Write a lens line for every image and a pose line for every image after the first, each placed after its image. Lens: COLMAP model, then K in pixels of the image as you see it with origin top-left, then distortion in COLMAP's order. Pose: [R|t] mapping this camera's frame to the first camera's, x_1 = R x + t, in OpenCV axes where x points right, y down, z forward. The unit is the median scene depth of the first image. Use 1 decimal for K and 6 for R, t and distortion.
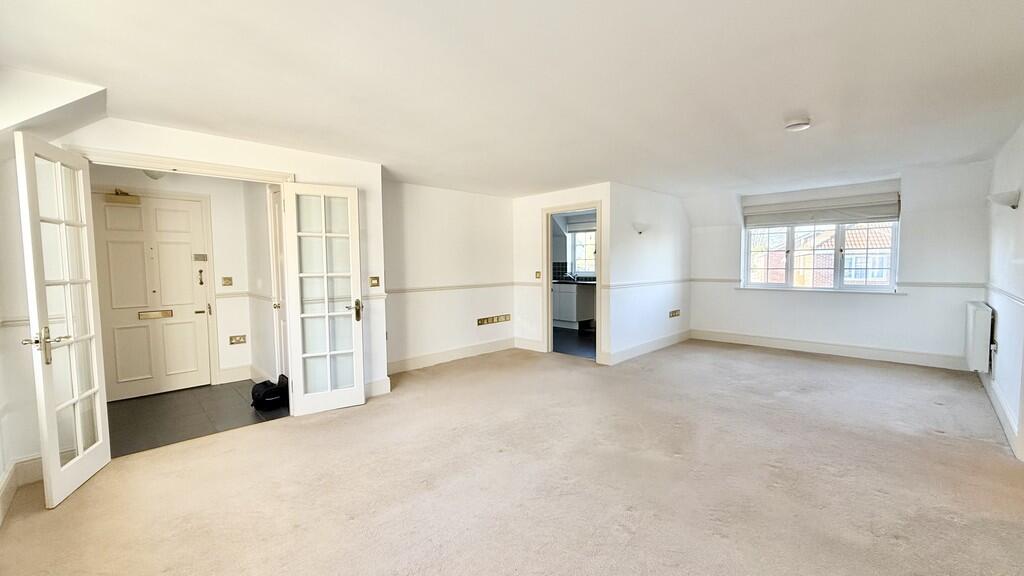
lens RADIAL K [[418.4, 0, 511.2], [0, 418.4, 287.6], [0, 0, 1]] dist [0.002462, -0.000024]
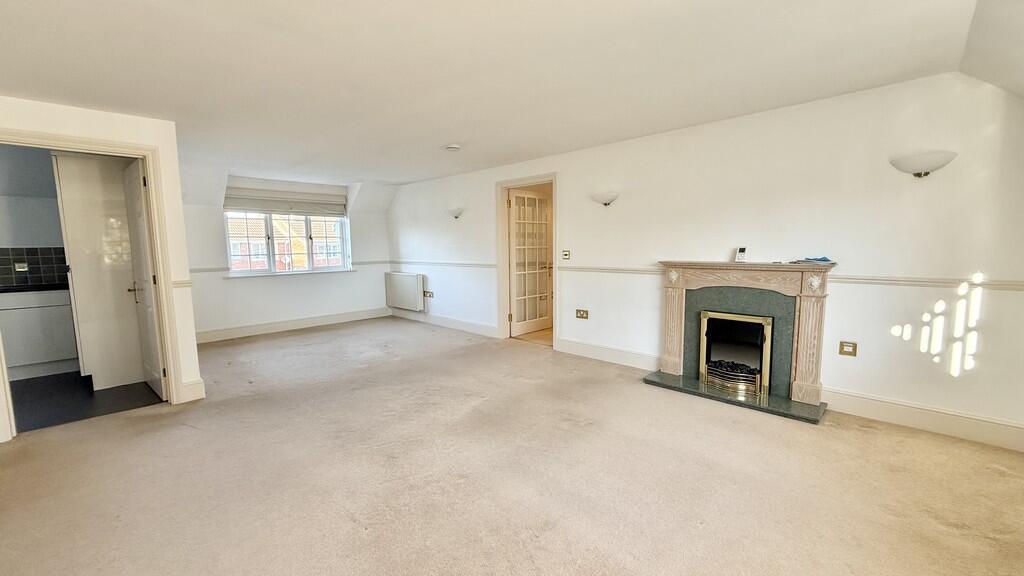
lens RADIAL K [[418.4, 0, 509.6], [0, 418.4, 290.3], [0, 0, 1]] dist [0.002462, -0.000024]
pose [[-0.032858, -0.098382, 0.994606, -0.369393], [0.068991, 0.992546, 0.100458, -0.019691], [-0.997076, 0.071920, -0.025826, 0.421092]]
